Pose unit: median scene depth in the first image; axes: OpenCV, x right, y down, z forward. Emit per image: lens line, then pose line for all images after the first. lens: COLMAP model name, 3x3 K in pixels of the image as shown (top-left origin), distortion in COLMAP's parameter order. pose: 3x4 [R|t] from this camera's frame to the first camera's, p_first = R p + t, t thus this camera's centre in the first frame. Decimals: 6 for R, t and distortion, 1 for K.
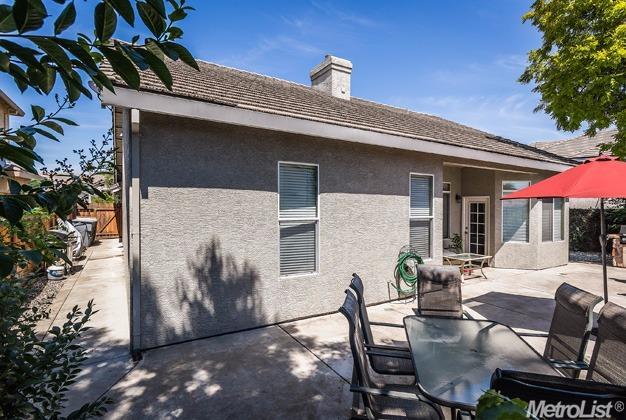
lens RADIAL K [[308.5, 0, 313.0], [0, 308.5, 210.2], [0, 0, 1]] dist [-0.000203, -0.000031]
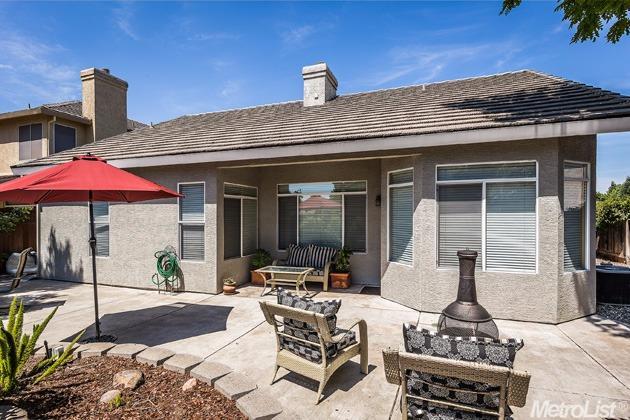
lens RADIAL K [[312.6, 0, 313.1], [0, 312.6, 214.4], [0, 0, 1]] dist [0.000298, 0.000052]
pose [[0.651946, -0.015398, -0.758109, 1.366157], [0.001876, 0.999823, -0.018694, 0.014678], [0.758264, 0.010765, 0.651859, 0.554174]]
